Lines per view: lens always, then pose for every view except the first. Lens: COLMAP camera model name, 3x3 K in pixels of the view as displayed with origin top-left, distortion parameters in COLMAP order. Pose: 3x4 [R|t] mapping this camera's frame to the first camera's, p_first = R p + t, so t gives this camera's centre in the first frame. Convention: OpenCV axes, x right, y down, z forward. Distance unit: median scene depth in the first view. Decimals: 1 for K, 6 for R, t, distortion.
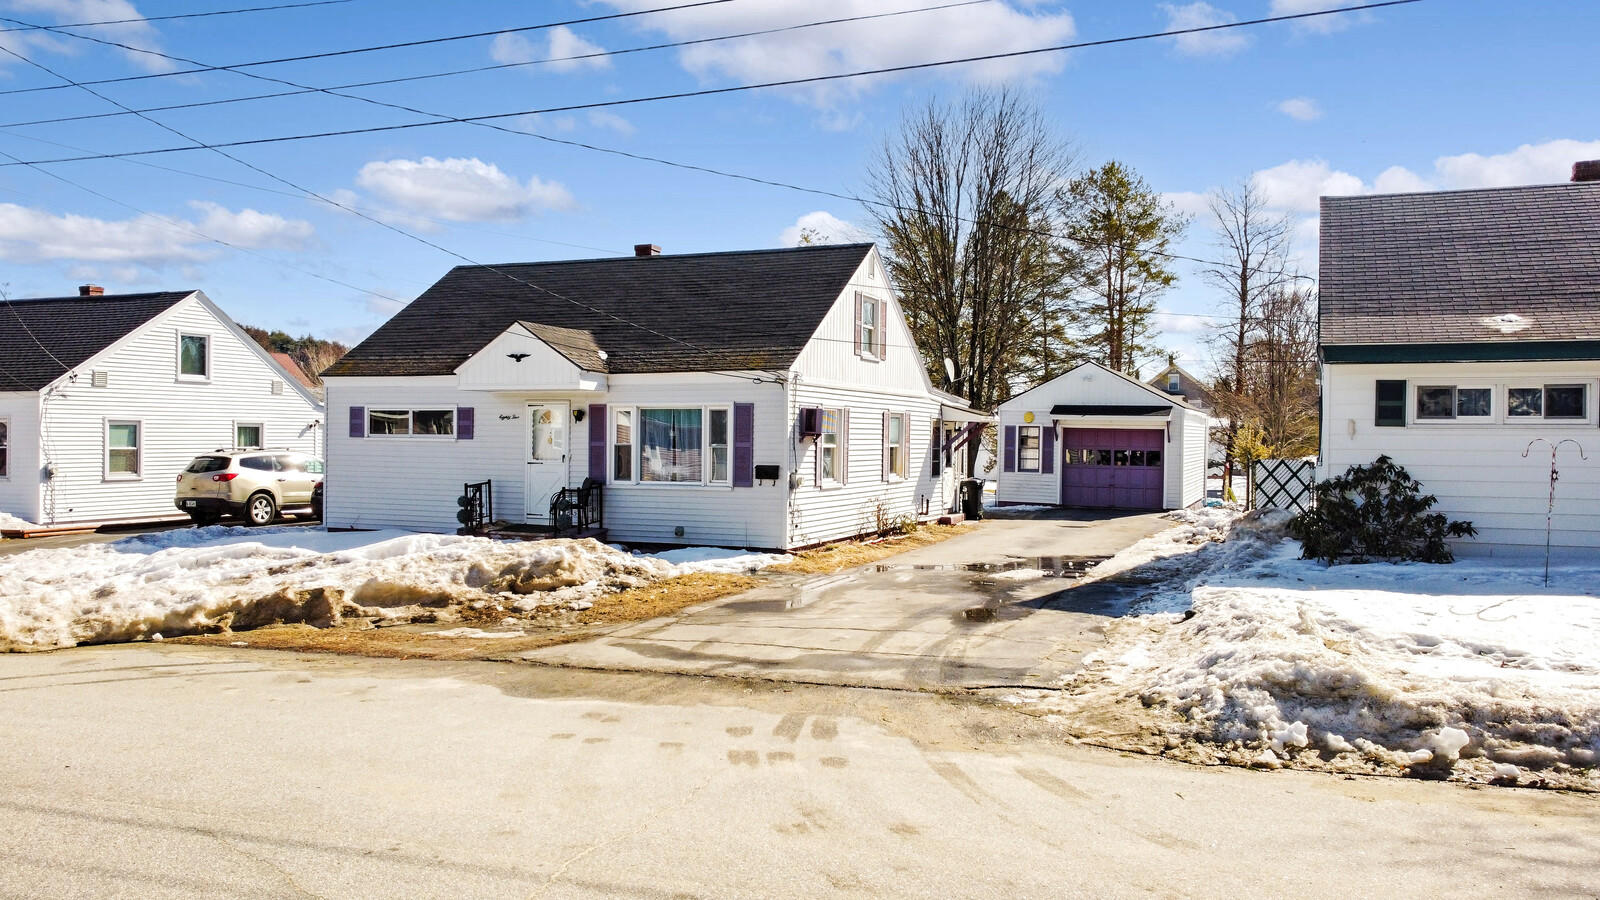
lens RADIAL K [[1200.1, 0, 800.0], [0, 1200.1, 450.0], [0, 0, 1]] dist [0.025627, -0.025628]
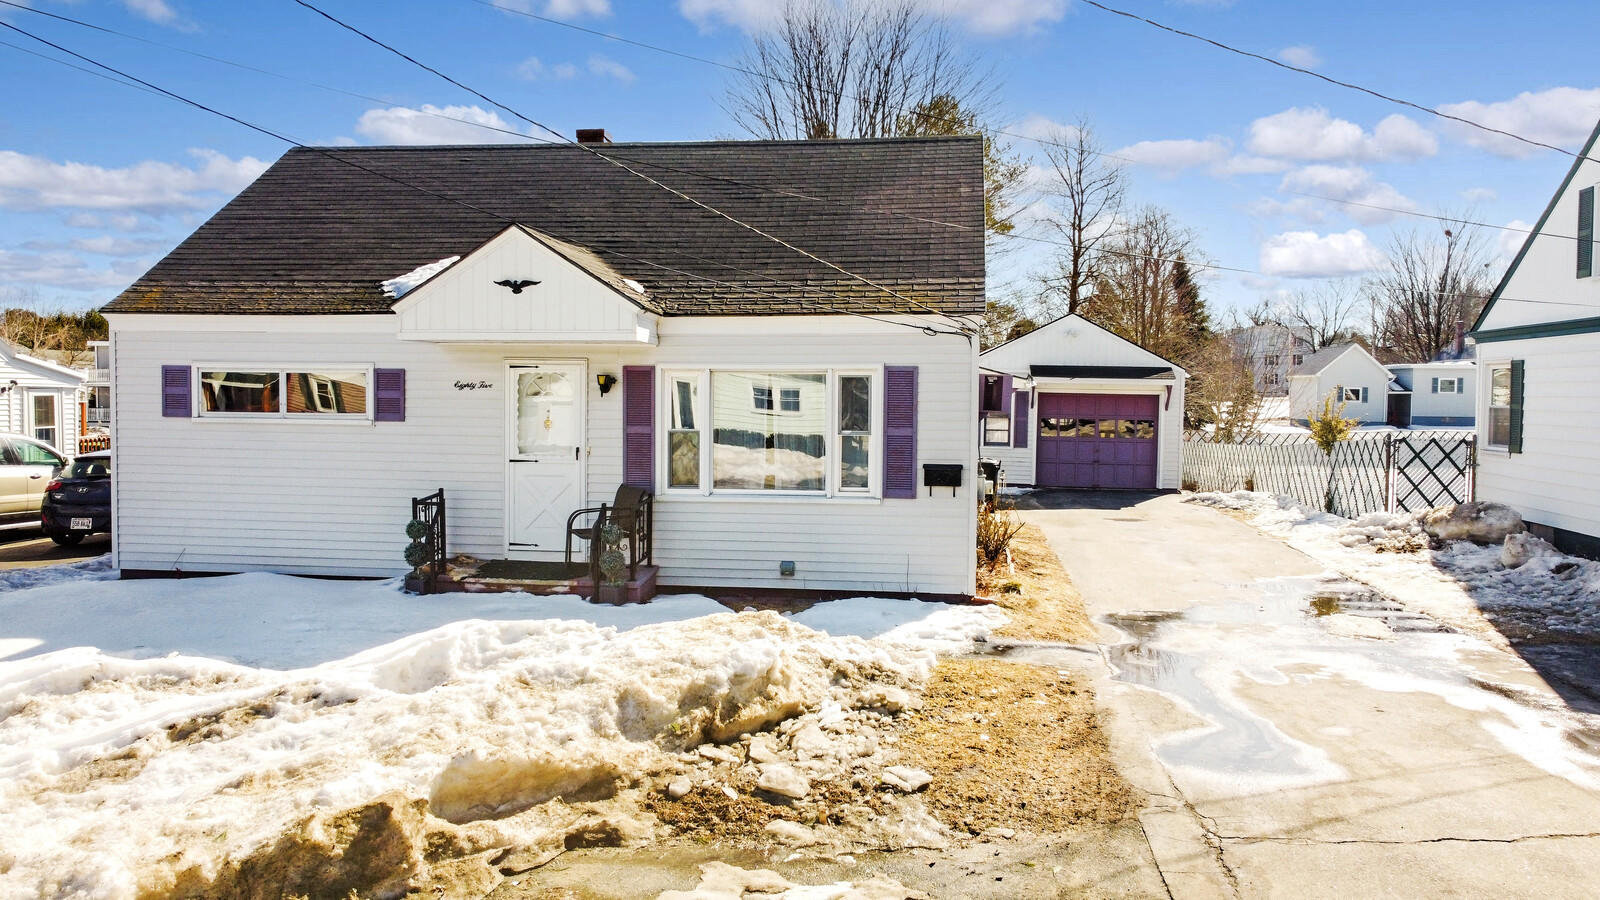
lens RADIAL K [[1200.1, 0, 800.0], [0, 1200.1, 450.0], [0, 0, 1]] dist [0.025627, -0.025628]
pose [[0.964119, -0.012501, 0.265176, -0.256159], [0.002184, 0.999230, 0.039164, -0.019040], [-0.265461, -0.037180, 0.963404, 0.386641]]
